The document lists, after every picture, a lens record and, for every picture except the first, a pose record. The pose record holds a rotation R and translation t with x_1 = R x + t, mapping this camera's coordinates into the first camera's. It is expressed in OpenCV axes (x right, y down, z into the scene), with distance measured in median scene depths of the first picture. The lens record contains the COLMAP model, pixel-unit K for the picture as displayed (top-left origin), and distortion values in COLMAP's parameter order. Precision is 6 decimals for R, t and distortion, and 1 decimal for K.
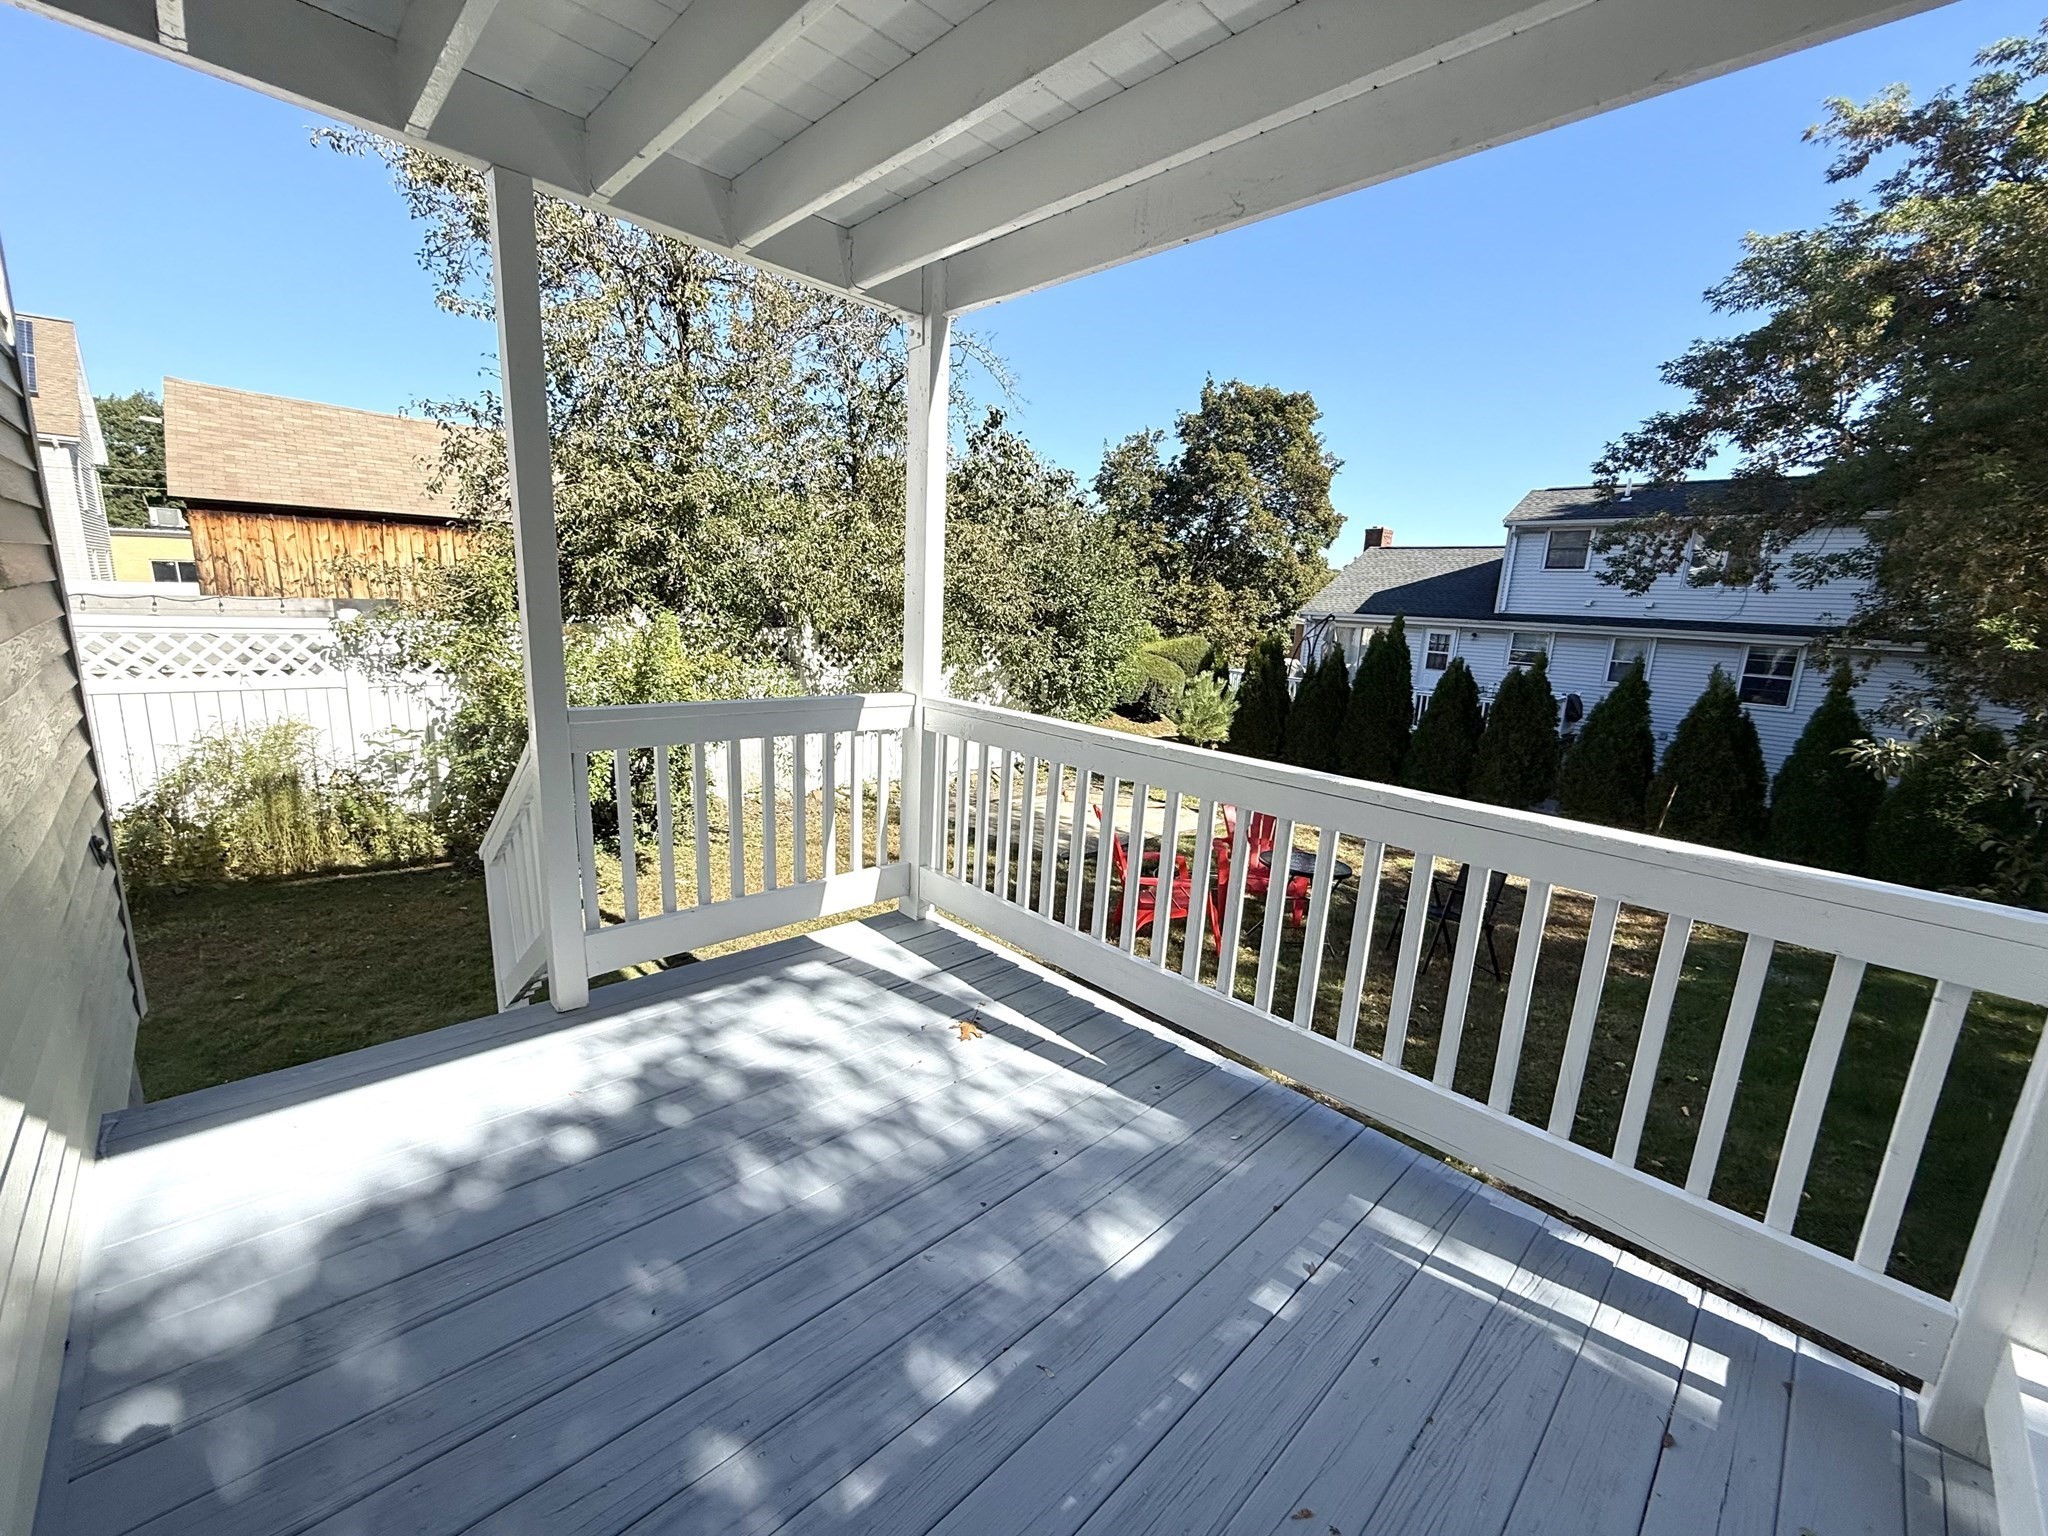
lens RADIAL K [[819.9, 0, 1024.0], [0, 819.9, 768.0], [0, 0, 1]] dist [0.000714, 0.000252]
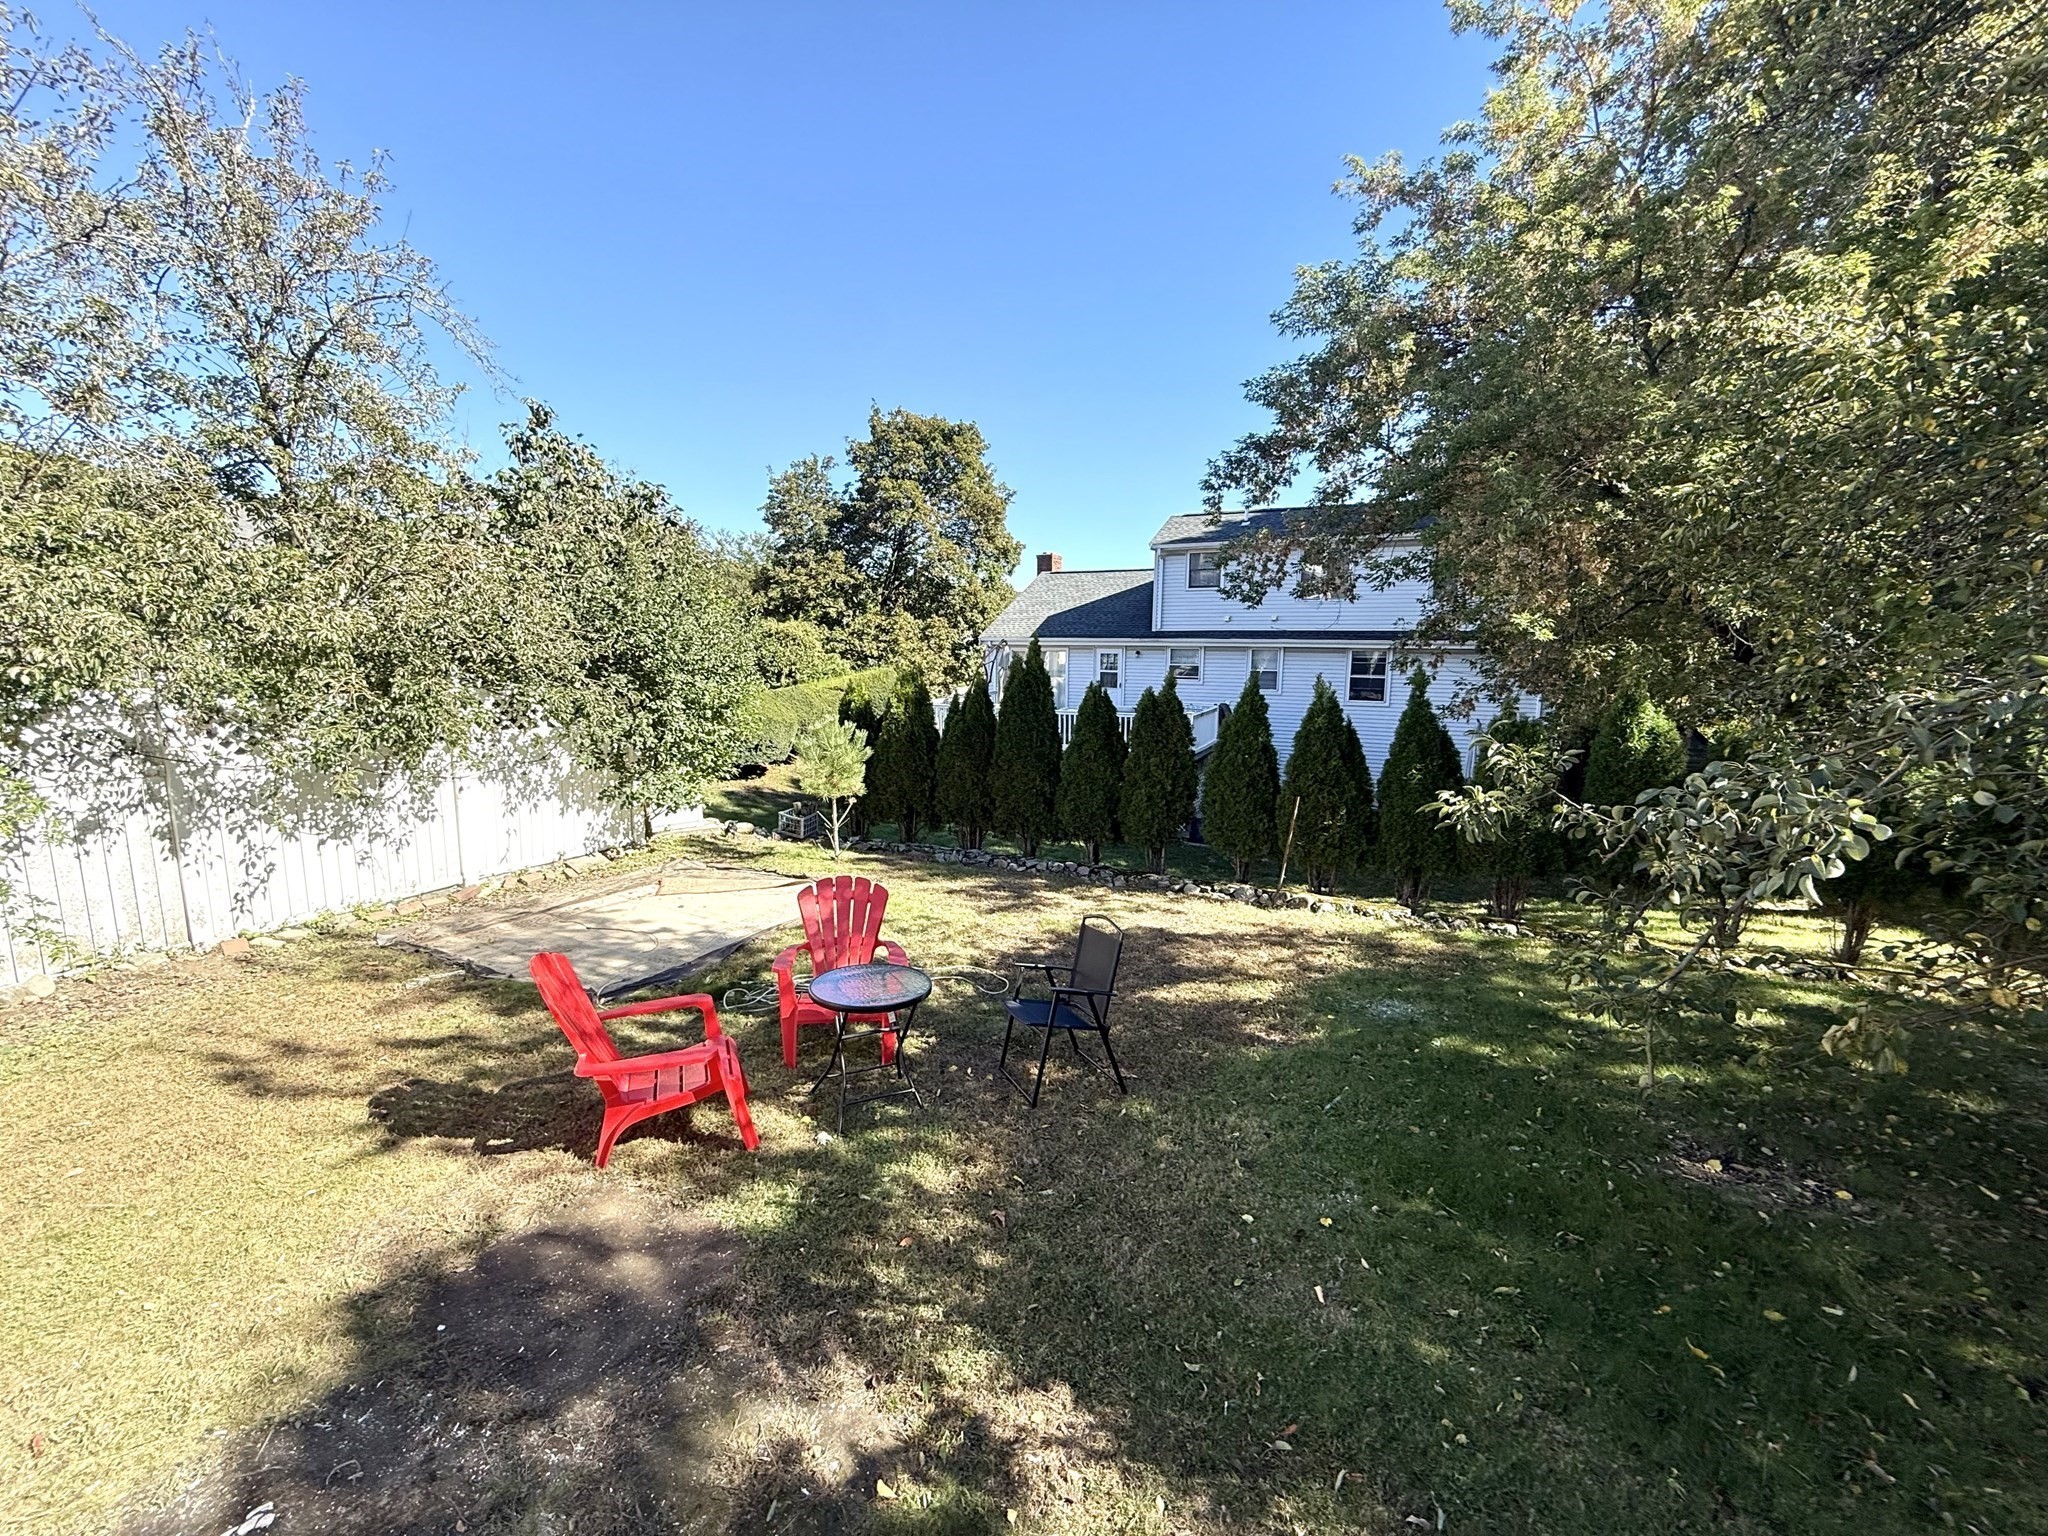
lens RADIAL K [[811.3, 0, 1030.7], [0, 811.3, 766.2], [0, 0, 1]] dist [-0.003106, -0.000118]
pose [[0.941996, -0.096732, 0.321383, 0.148928], [0.108654, 0.993892, -0.019324, -0.026968], [-0.317551, 0.053123, 0.946752, 0.145966]]
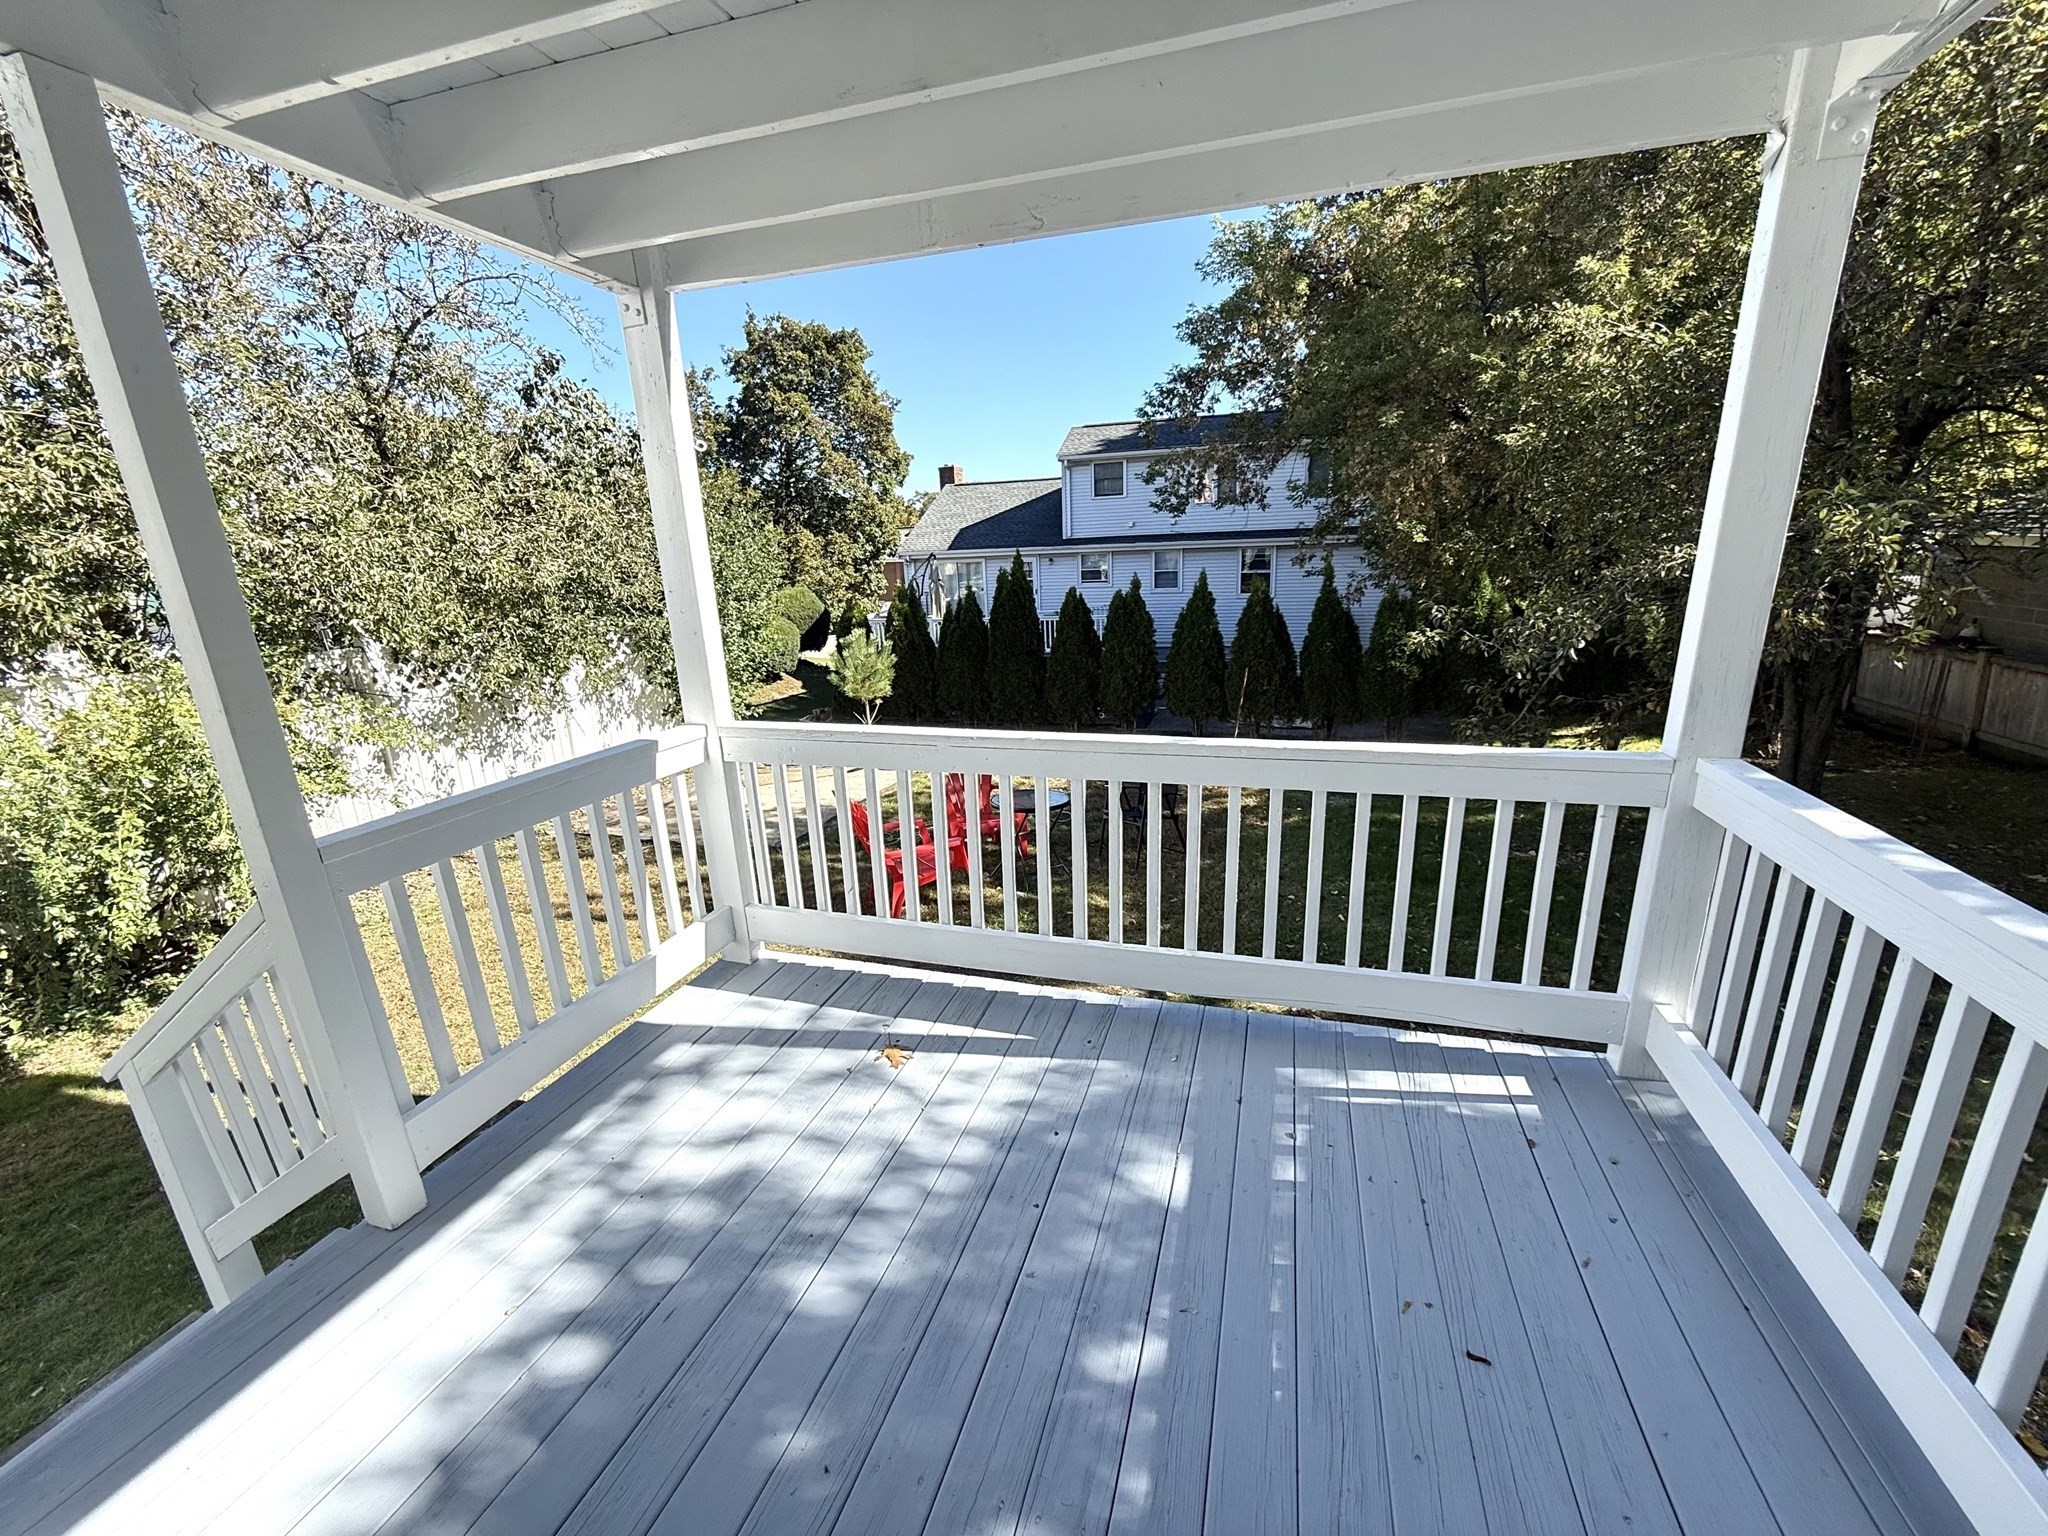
lens RADIAL K [[819.9, 0, 1024.0], [0, 819.9, 768.0], [0, 0, 1]] dist [0.000714, 0.000252]
pose [[0.873226, -0.210066, 0.439713, -0.078148], [0.179354, 0.977523, 0.110818, -0.027102], [-0.453109, -0.017905, 0.891275, 0.012577]]
